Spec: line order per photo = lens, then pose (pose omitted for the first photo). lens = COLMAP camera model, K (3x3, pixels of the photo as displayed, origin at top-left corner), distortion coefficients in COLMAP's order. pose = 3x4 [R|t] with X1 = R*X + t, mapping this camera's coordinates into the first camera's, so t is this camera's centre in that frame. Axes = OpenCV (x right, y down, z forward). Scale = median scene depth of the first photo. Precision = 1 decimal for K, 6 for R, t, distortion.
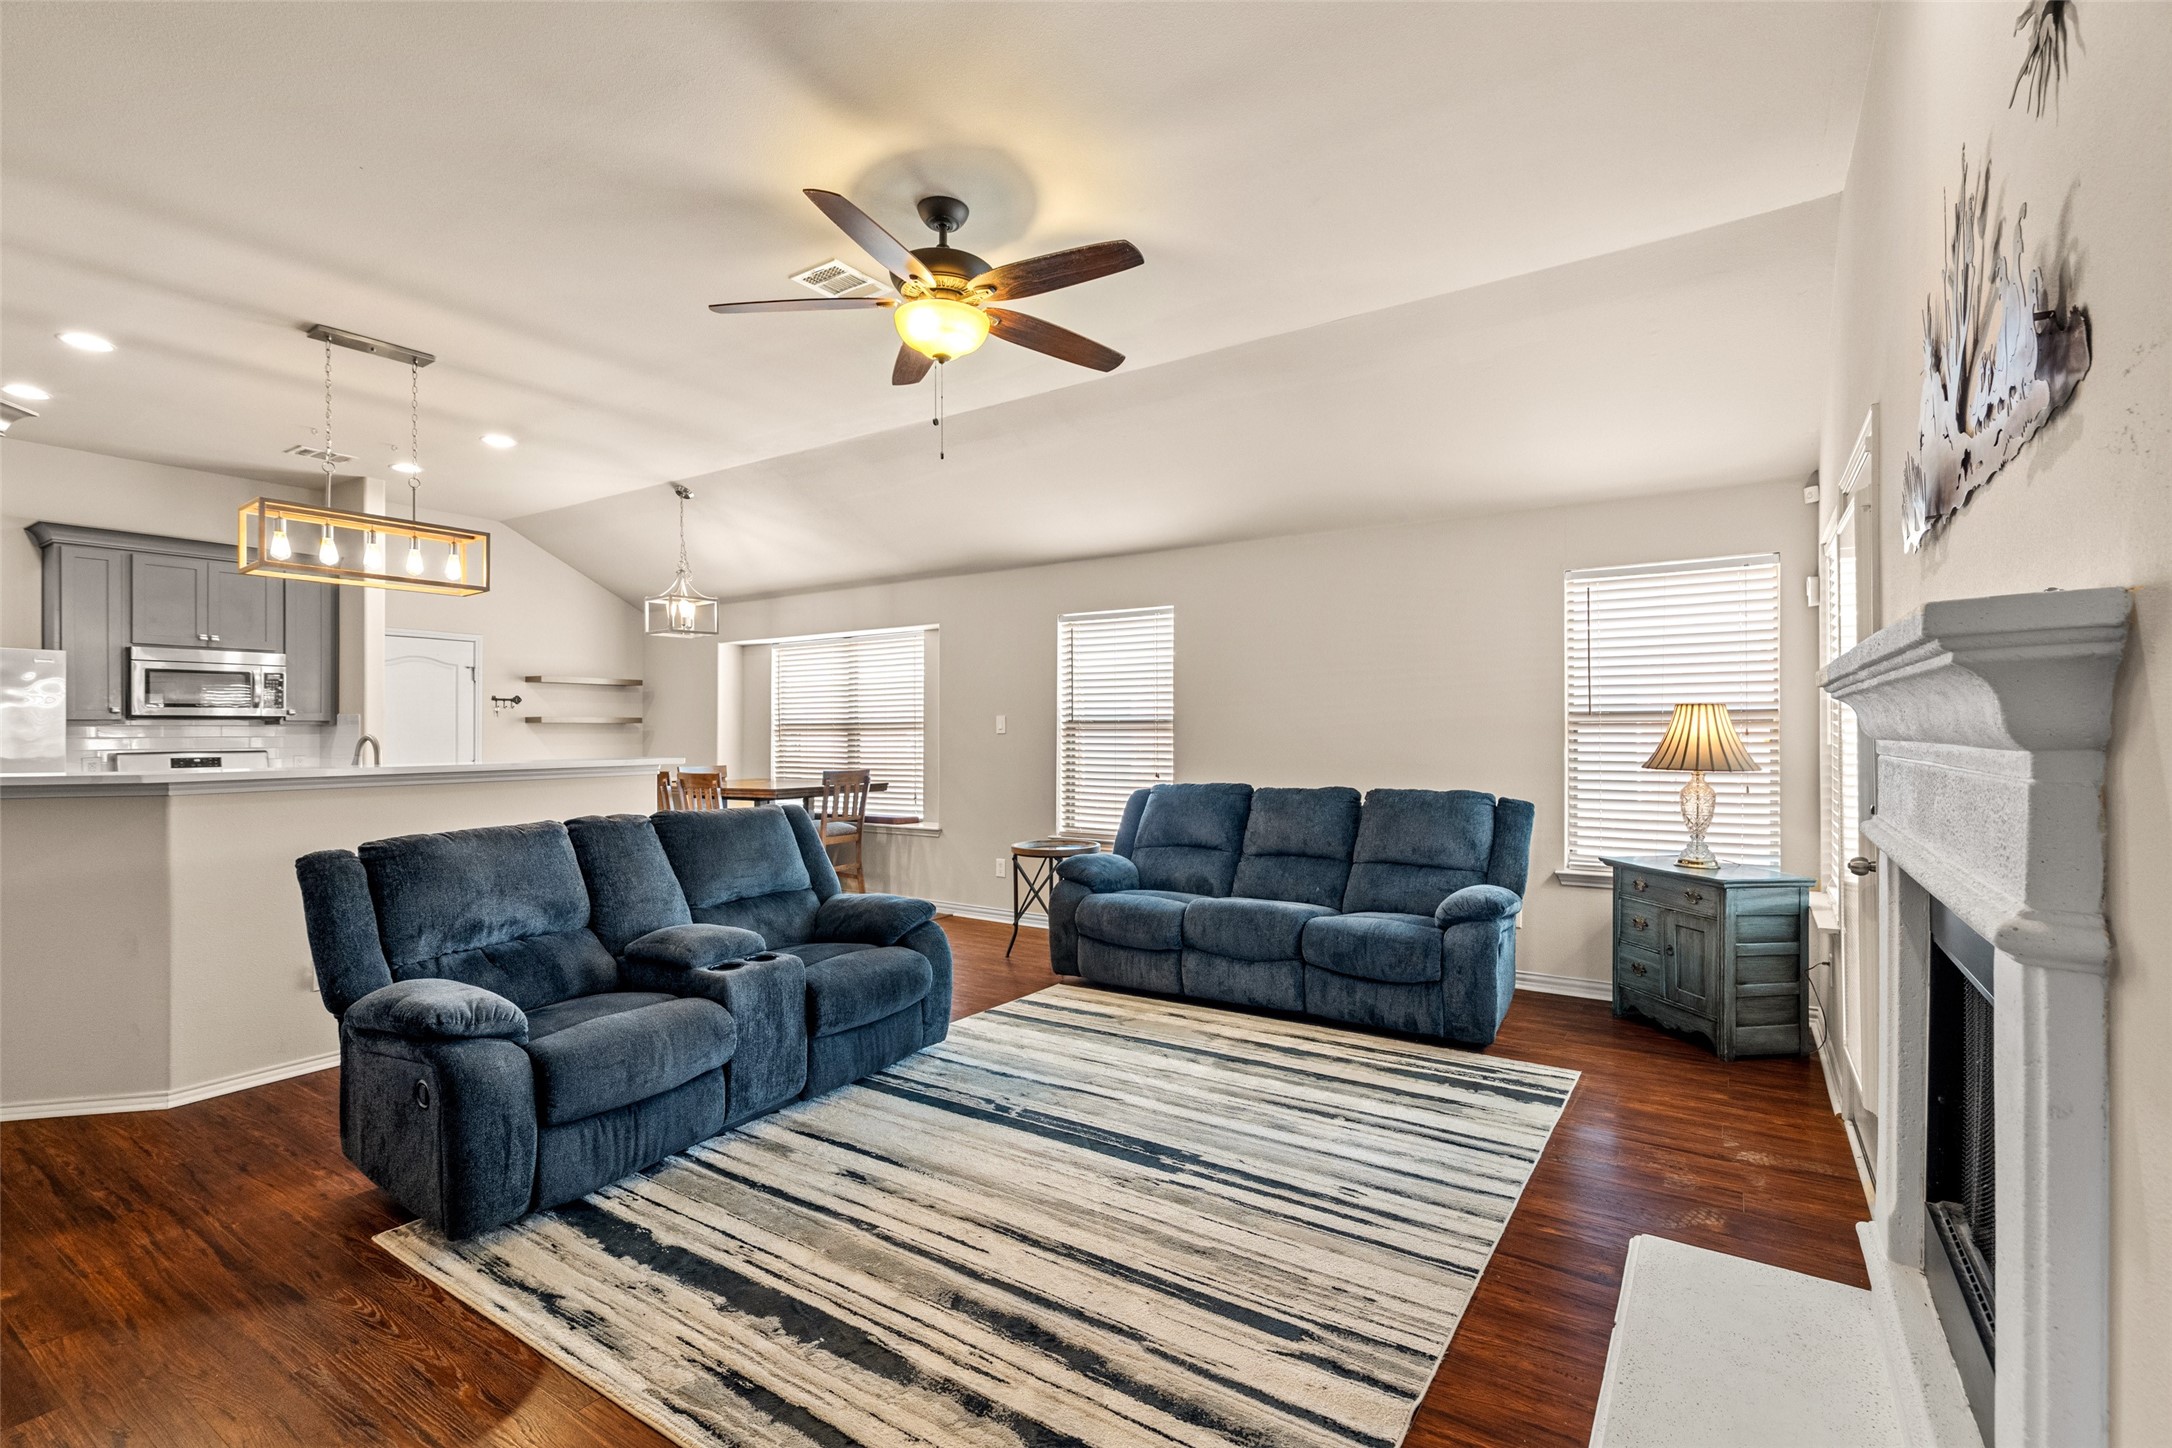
lens RADIAL K [[986.1, 0, 1102.1], [0, 986.1, 735.2], [0, 0, 1]] dist [-0.002291, -0.002052]
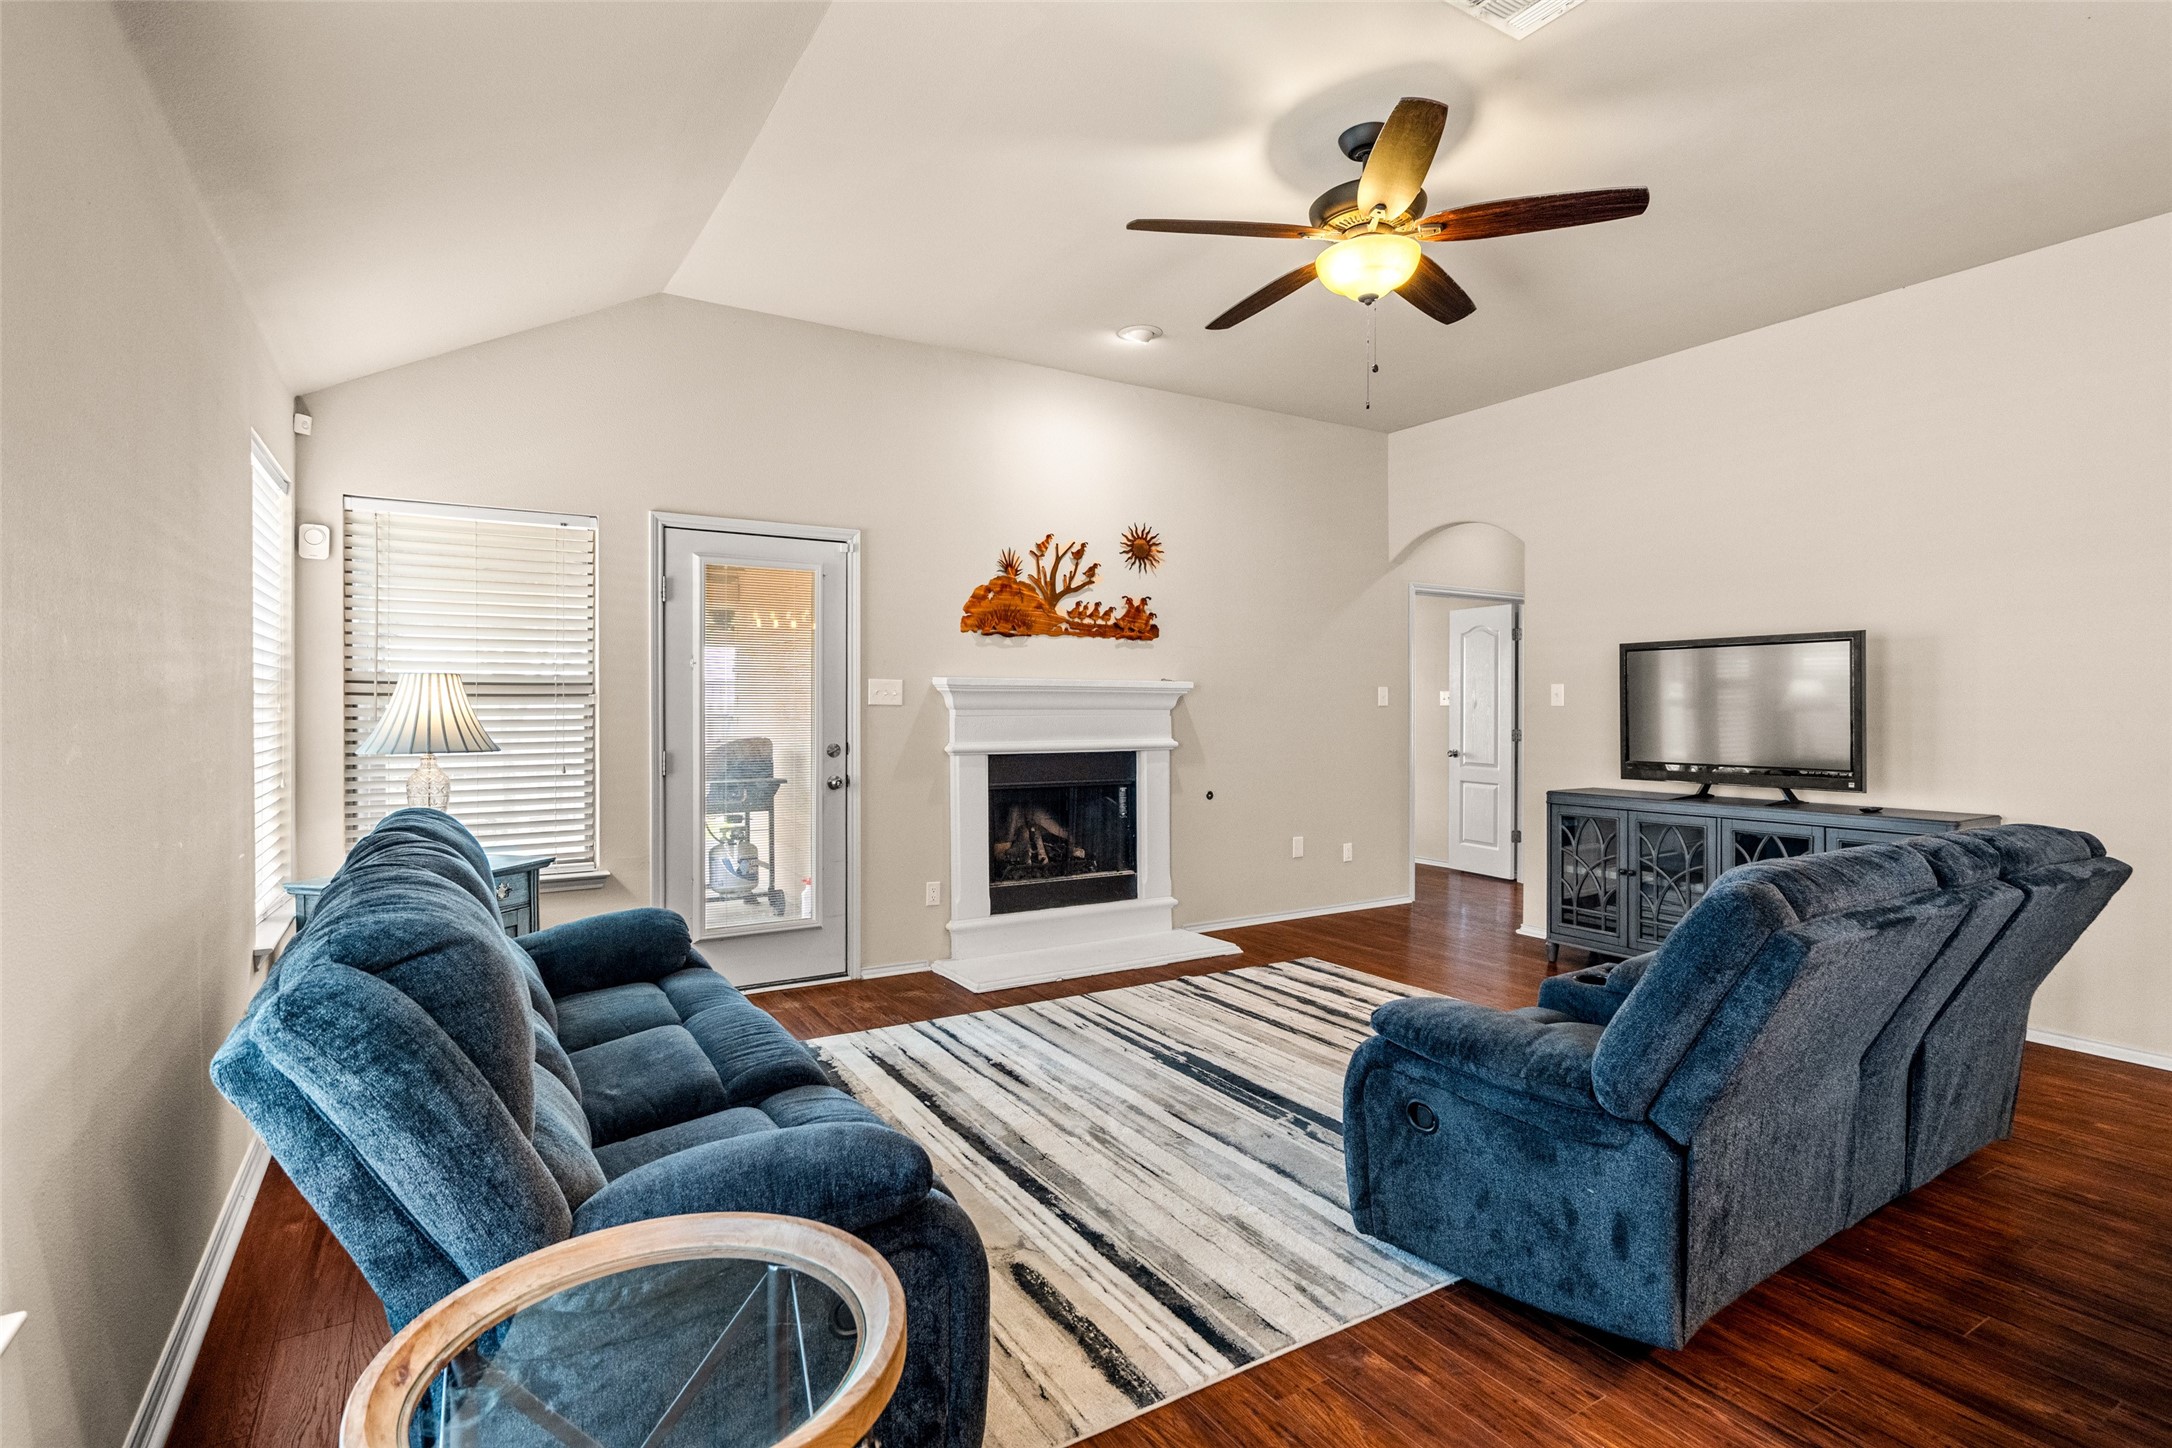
lens RADIAL K [[1057.8, 0, 1087.6], [0, 1057.8, 714.7], [0, 0, 1]] dist [-0.006396, -0.000034]
pose [[-0.902906, 0.002156, 0.429832, -0.282249], [0.007163, 0.999924, 0.010032, -0.002364], [-0.429777, 0.012136, -0.902853, 1.614355]]
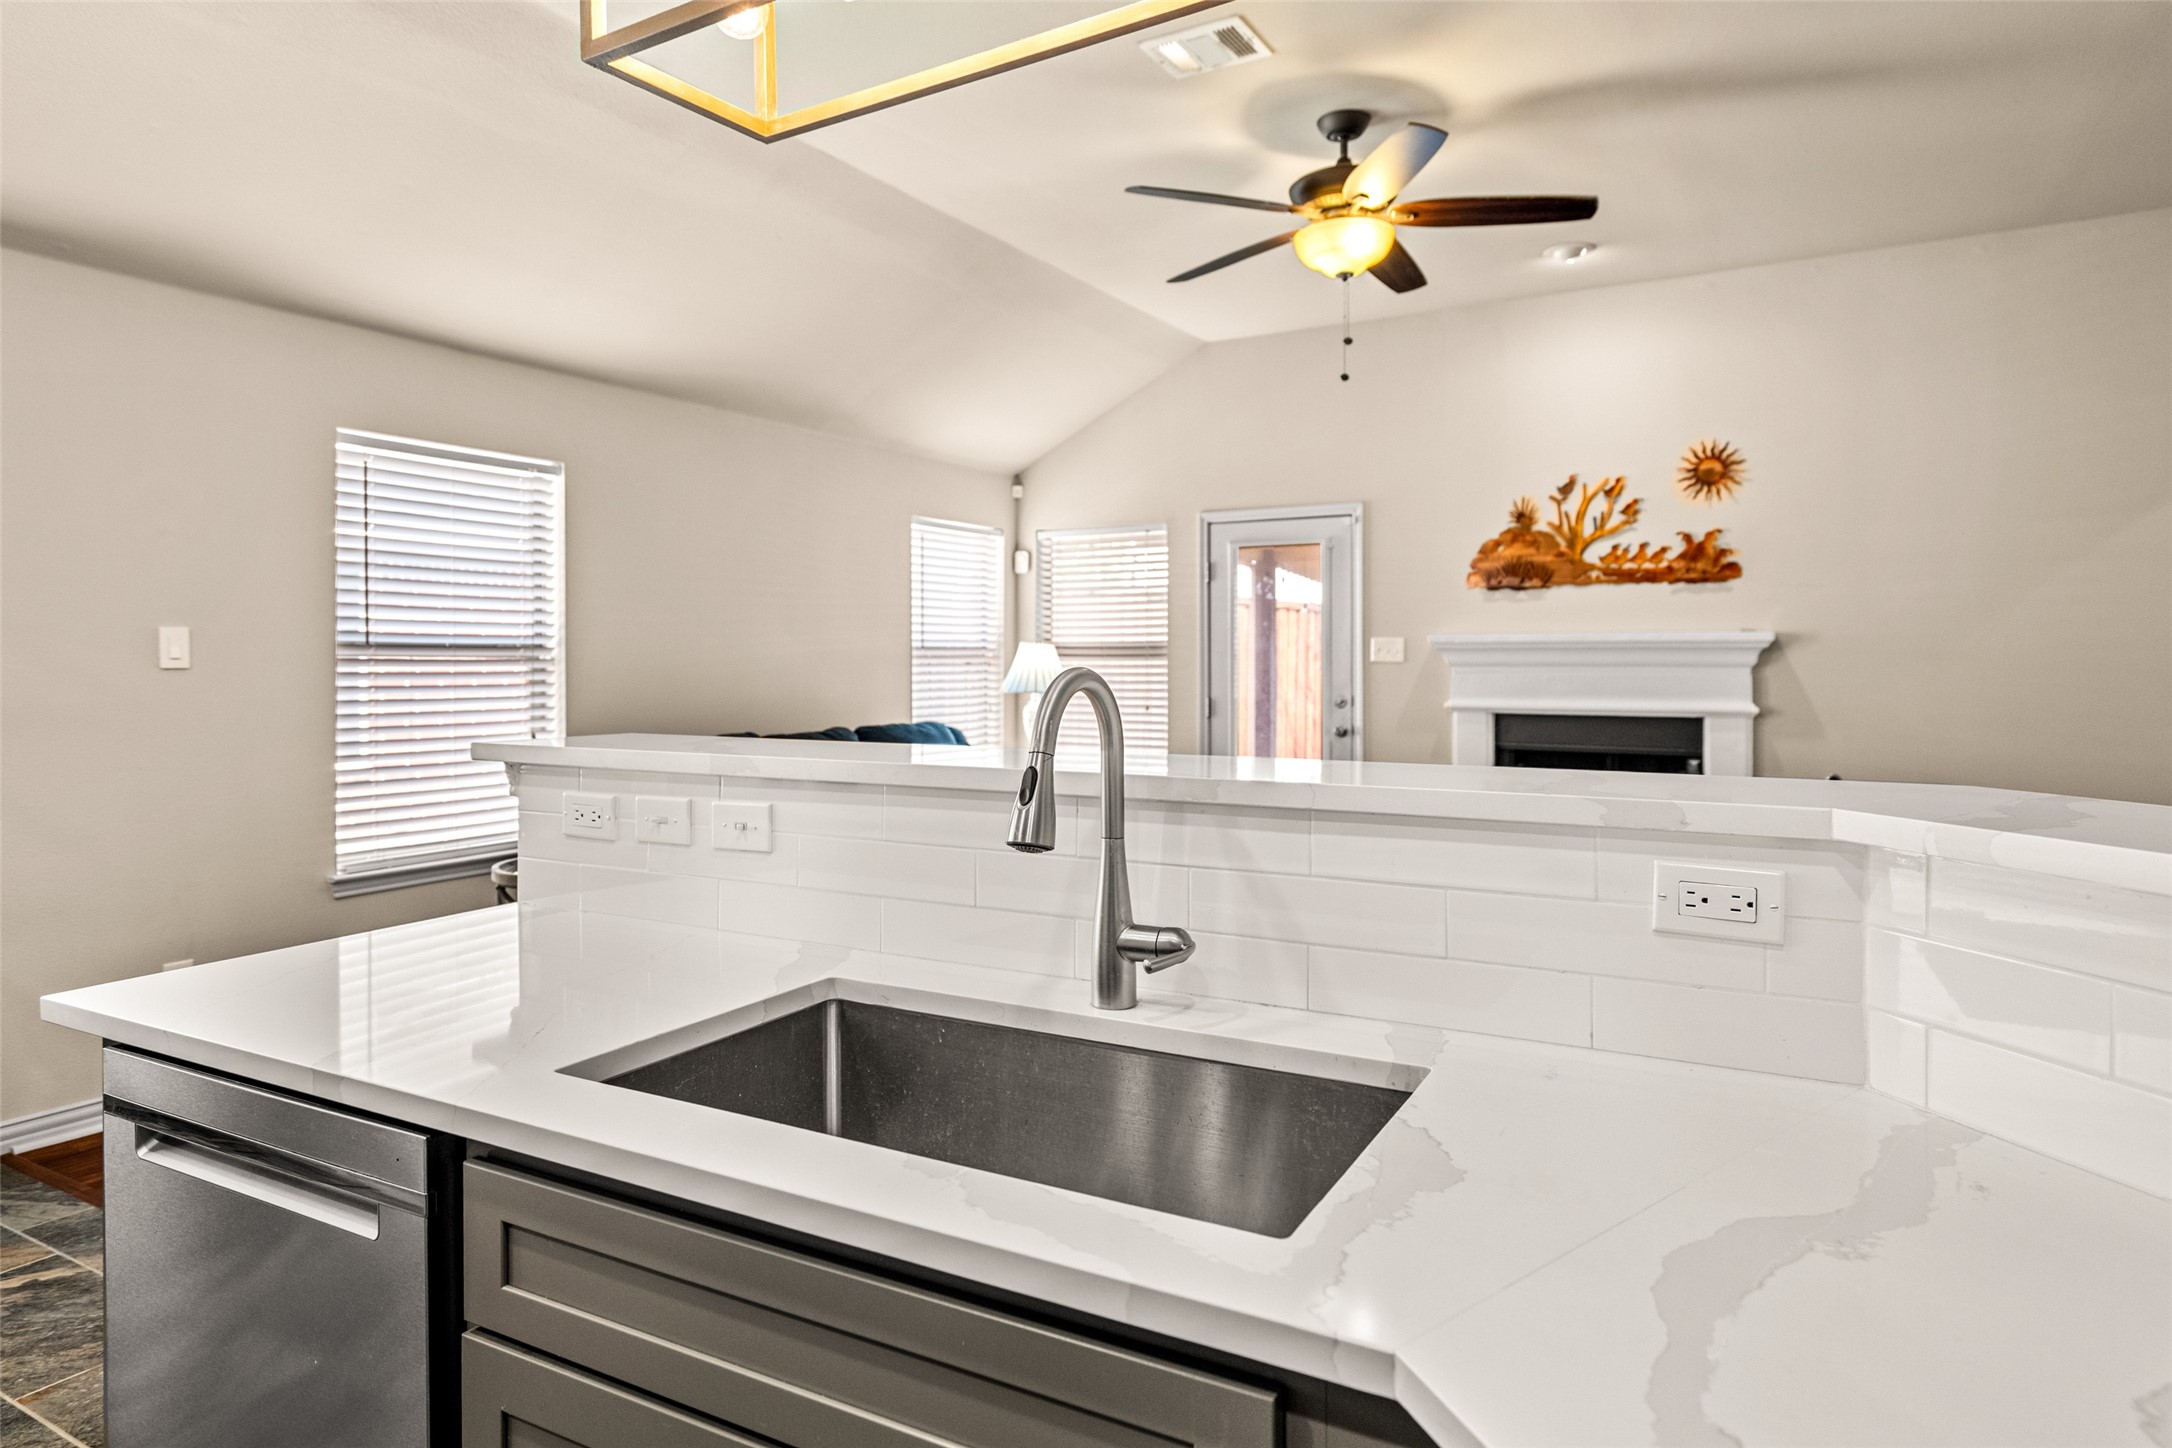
lens RADIAL K [[1268.0, 0, 1081.7], [0, 1268.0, 679.4], [0, 0, 1]] dist [-0.007654, -0.000564]
pose [[-0.049746, -0.009486, 0.998717, -1.108730], [0.007273, 0.999925, 0.009859, 0.000077], [-0.998735, 0.007754, -0.049673, 1.058602]]
